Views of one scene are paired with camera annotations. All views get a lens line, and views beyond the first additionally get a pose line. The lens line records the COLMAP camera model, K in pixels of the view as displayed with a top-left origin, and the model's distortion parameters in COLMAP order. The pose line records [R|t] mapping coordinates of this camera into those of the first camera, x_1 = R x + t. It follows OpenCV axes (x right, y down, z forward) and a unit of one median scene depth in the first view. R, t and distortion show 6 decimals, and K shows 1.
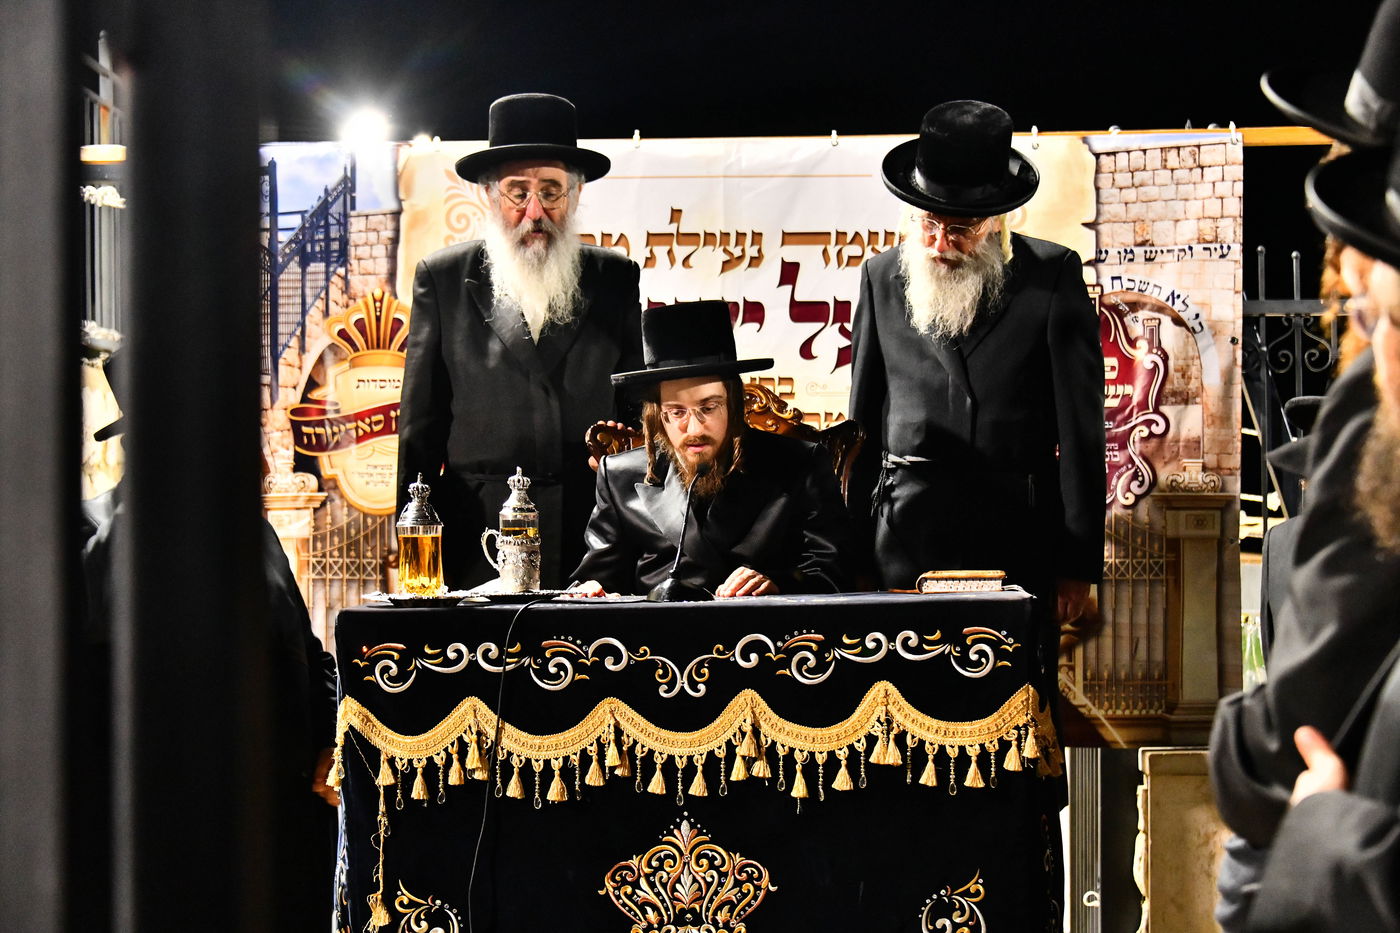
lens RADIAL K [[2827.0, 0, 704.6], [0, 2827.0, 521.2], [0, 0, 1]] dist [-0.029671, 0.612347]
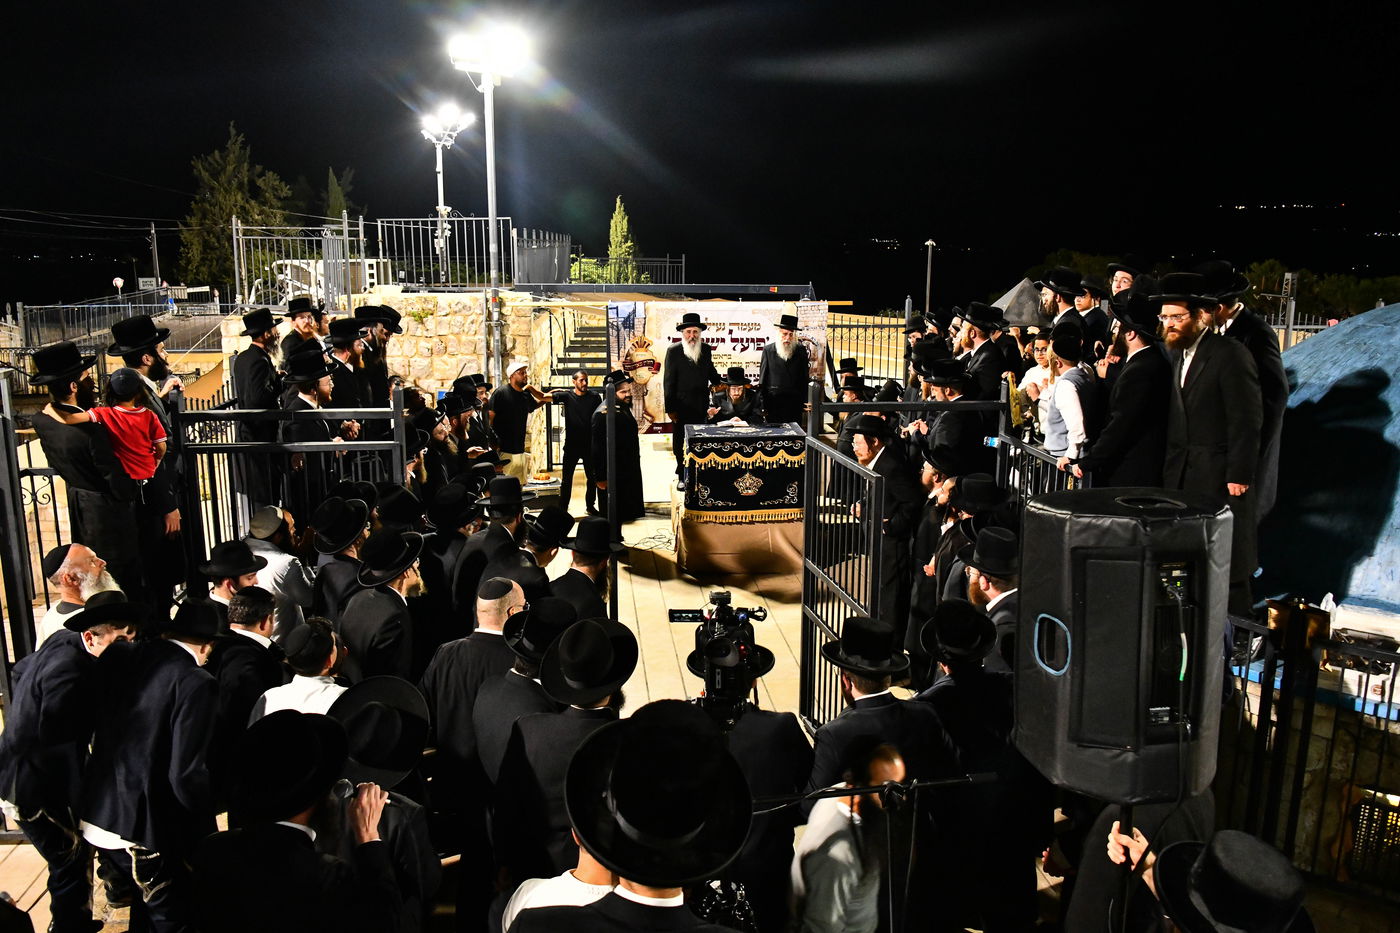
lens RADIAL K [[1095.3, 0, 704.6], [0, 1095.3, 465.5], [0, 0, 1]] dist [-0.033924, 0.001543]
pose [[0.990278, -0.015127, 0.138276, -0.415315], [-0.013649, 0.978706, 0.204813, -0.378938], [-0.138430, -0.204709, 0.968985, -1.216872]]
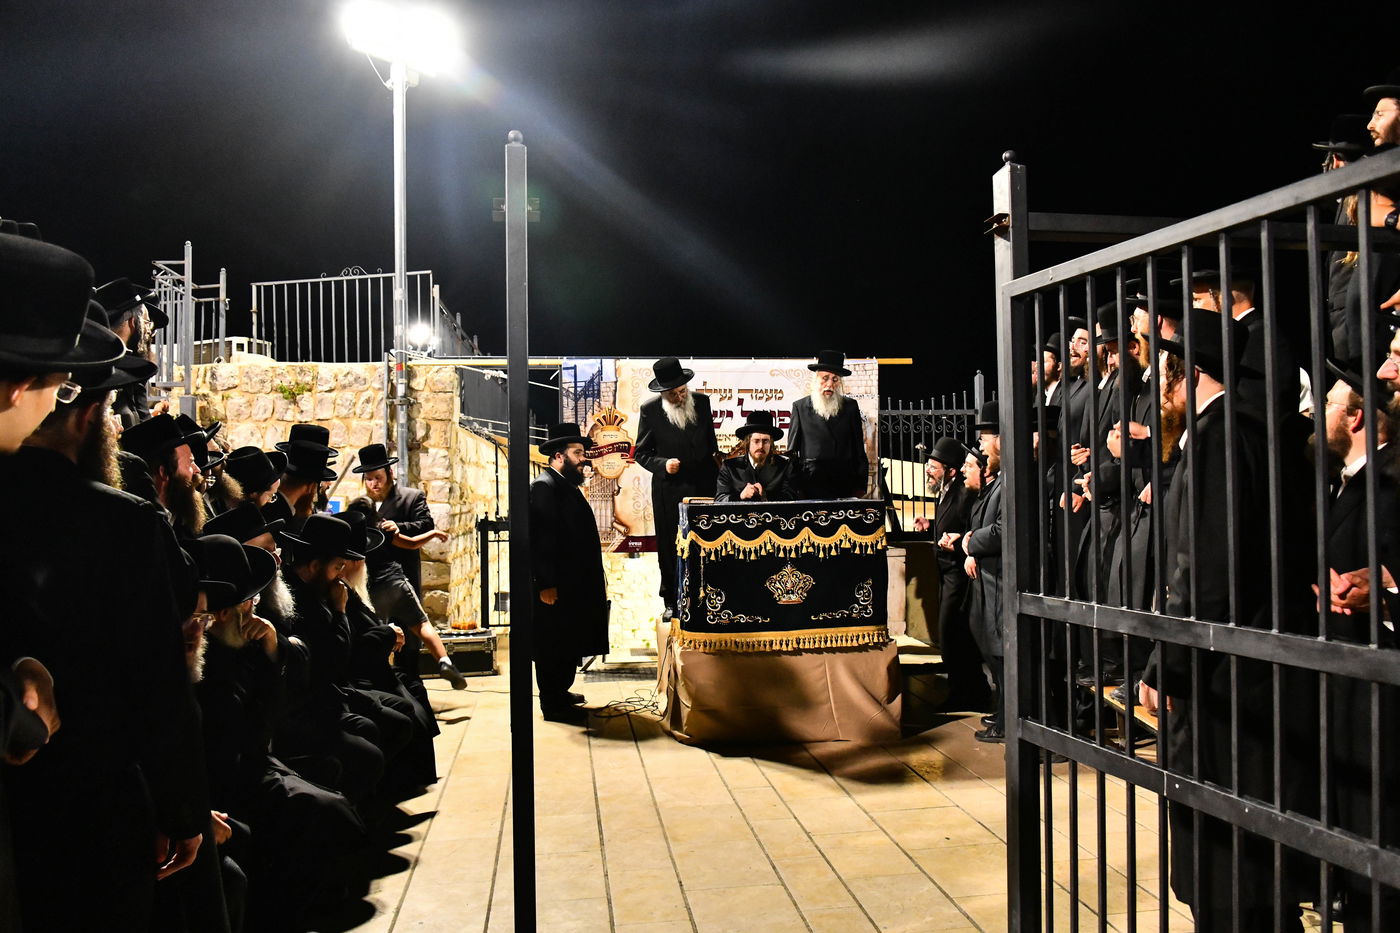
lens RADIAL K [[1095.3, 0, 704.6], [0, 1095.3, 465.5], [0, 0, 1]] dist [-0.033924, 0.001543]
pose [[0.987098, -0.002408, 0.160096, -0.328005], [0.004650, 0.999896, -0.013628, 0.000472], [-0.160047, 0.014197, 0.987007, -0.331107]]
